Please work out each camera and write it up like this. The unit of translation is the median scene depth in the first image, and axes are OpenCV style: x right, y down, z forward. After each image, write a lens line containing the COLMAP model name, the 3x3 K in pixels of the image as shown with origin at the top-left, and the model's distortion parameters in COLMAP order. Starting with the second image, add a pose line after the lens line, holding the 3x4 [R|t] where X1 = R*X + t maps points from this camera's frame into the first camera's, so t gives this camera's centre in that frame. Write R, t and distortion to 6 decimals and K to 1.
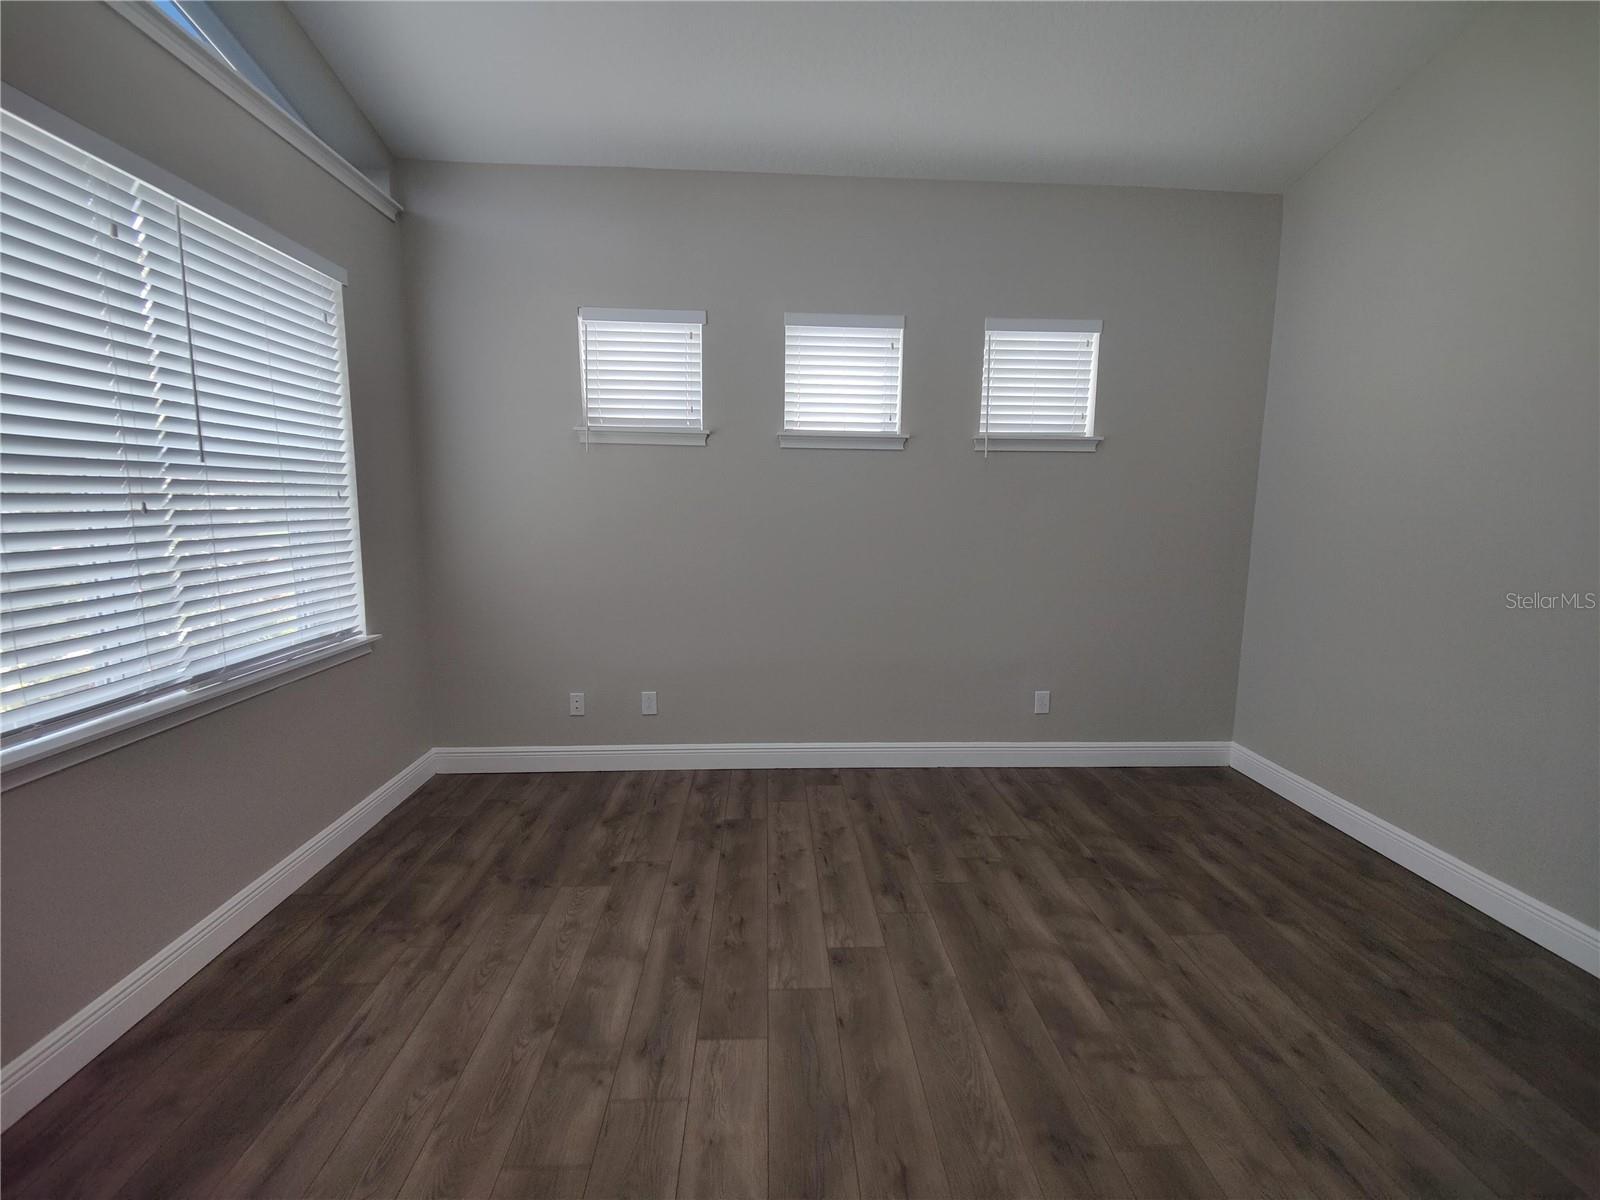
lens RADIAL K [[691.1, 0, 804.8], [0, 691.1, 591.8], [0, 0, 1]] dist [0.016923, -0.012561]
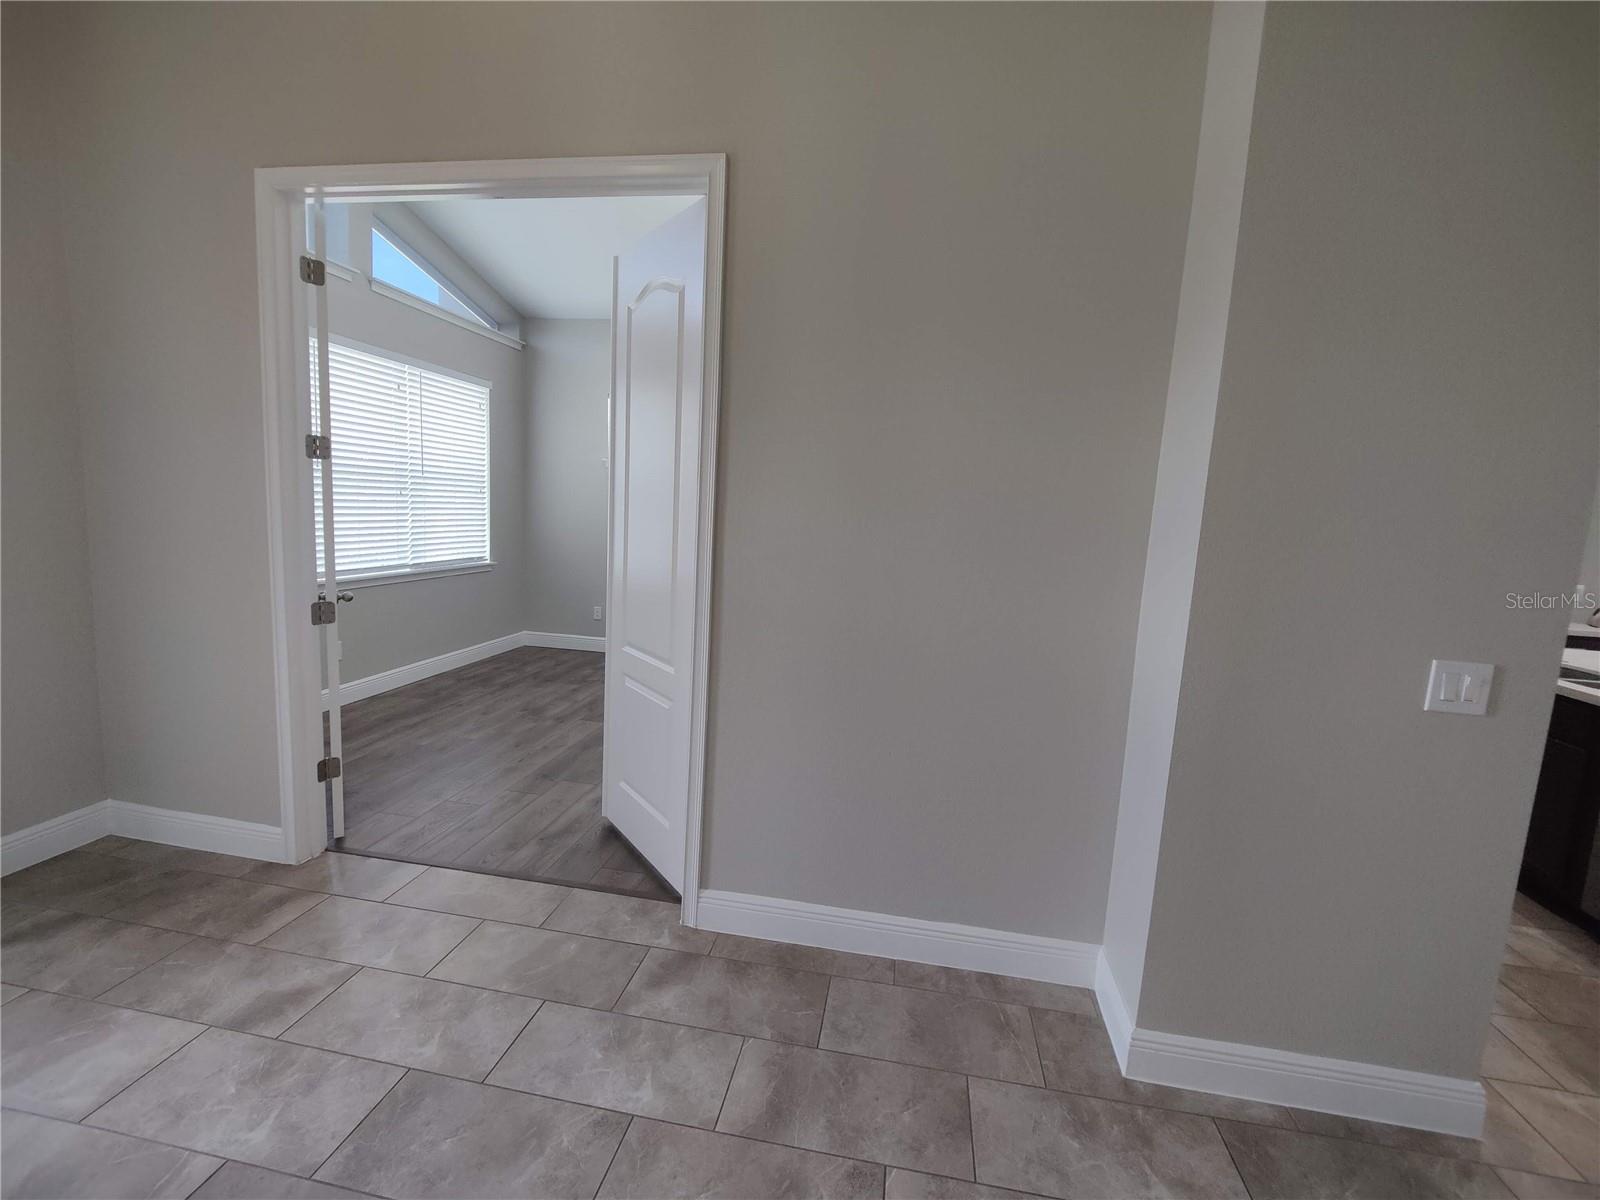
lens RADIAL K [[691.1, 0, 807.9], [0, 691.1, 591.6], [0, 0, 1]] dist [0.016923, -0.012561]
pose [[0.974086, 0.067038, -0.216016, 0.862445], [-0.069961, 0.997532, -0.005906, 0.121116], [0.215087, 0.020866, 0.976372, -0.926540]]
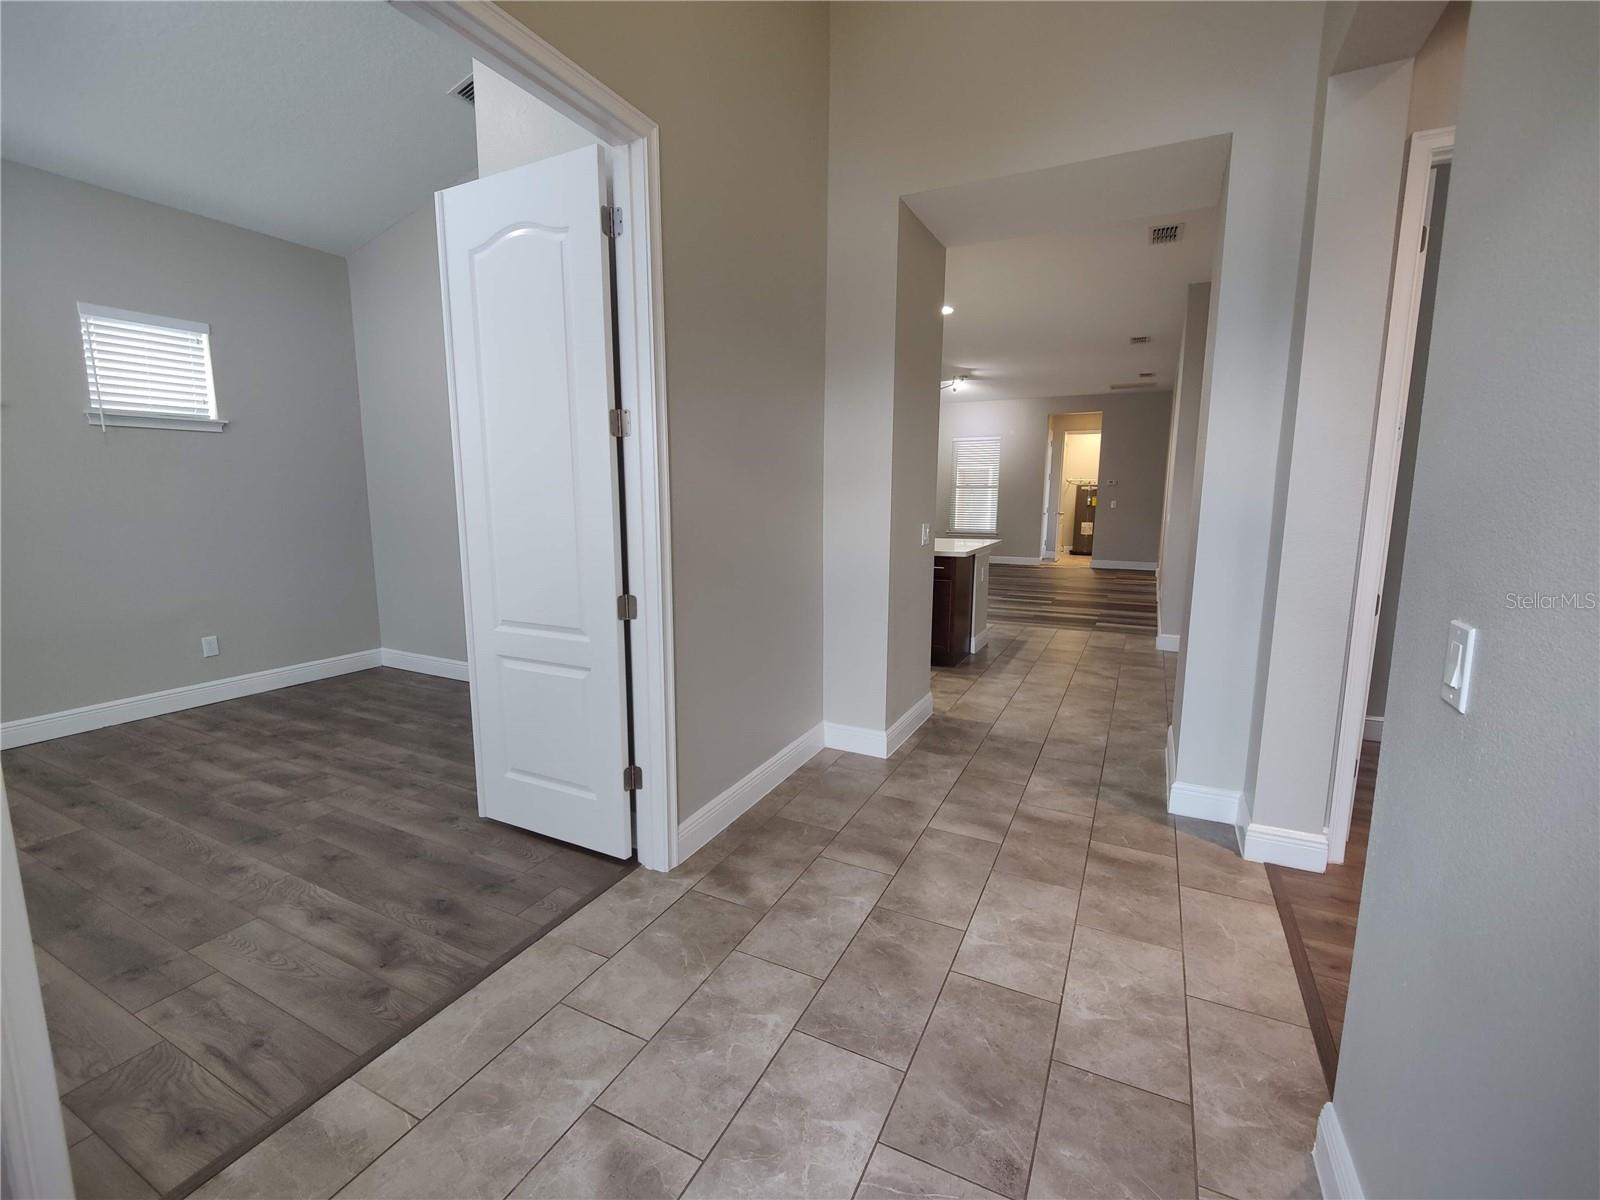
lens RADIAL K [[691.1, 0, 791.7], [0, 691.1, 593.5], [0, 0, 1]] dist [0.016923, -0.012561]
pose [[0.503131, -0.138579, 0.853027, -0.235631], [0.114692, 0.989036, 0.093027, 0.117615], [-0.856566, 0.051031, 0.513508, -0.695772]]
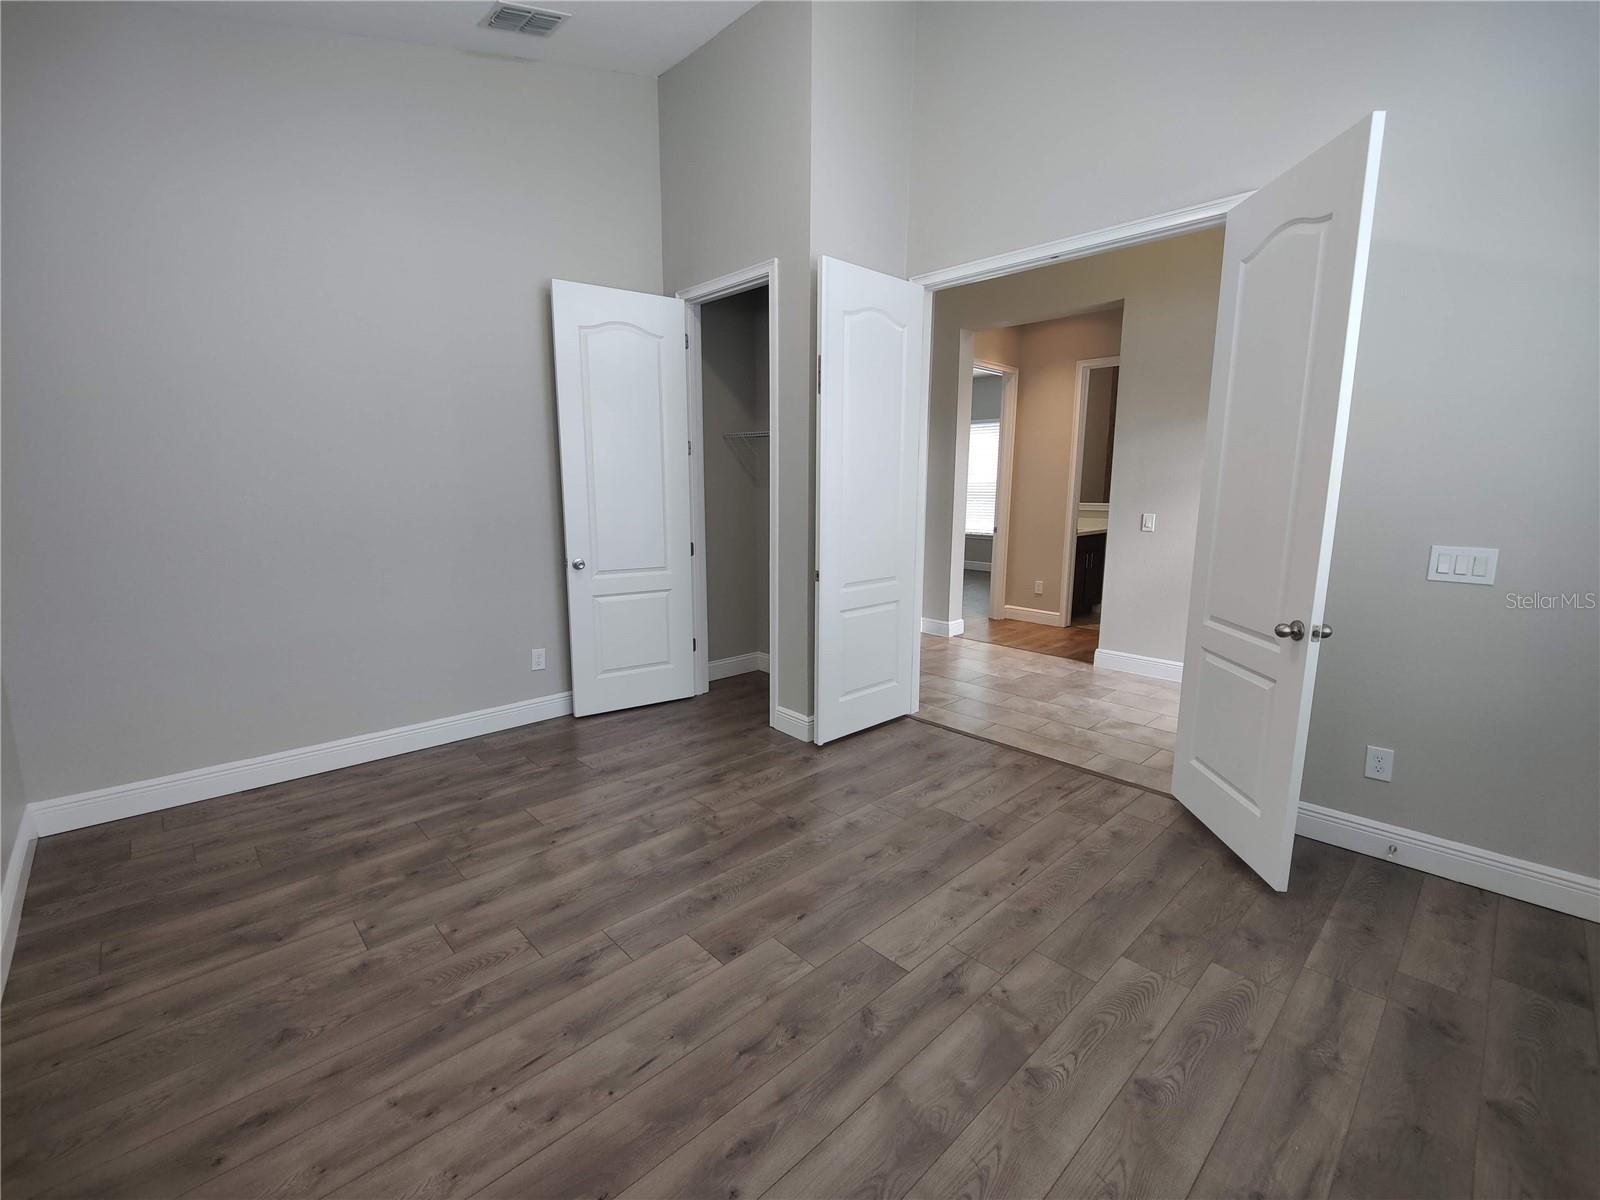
lens RADIAL K [[691.1, 0, 793.7], [0, 691.1, 597.9], [0, 0, 1]] dist [0.016923, -0.012561]
pose [[-0.642028, -0.141495, 0.753511, -0.590628], [0.086392, 0.963211, 0.254483, -0.150586], [-0.761798, 0.228483, -0.606185, 1.276912]]
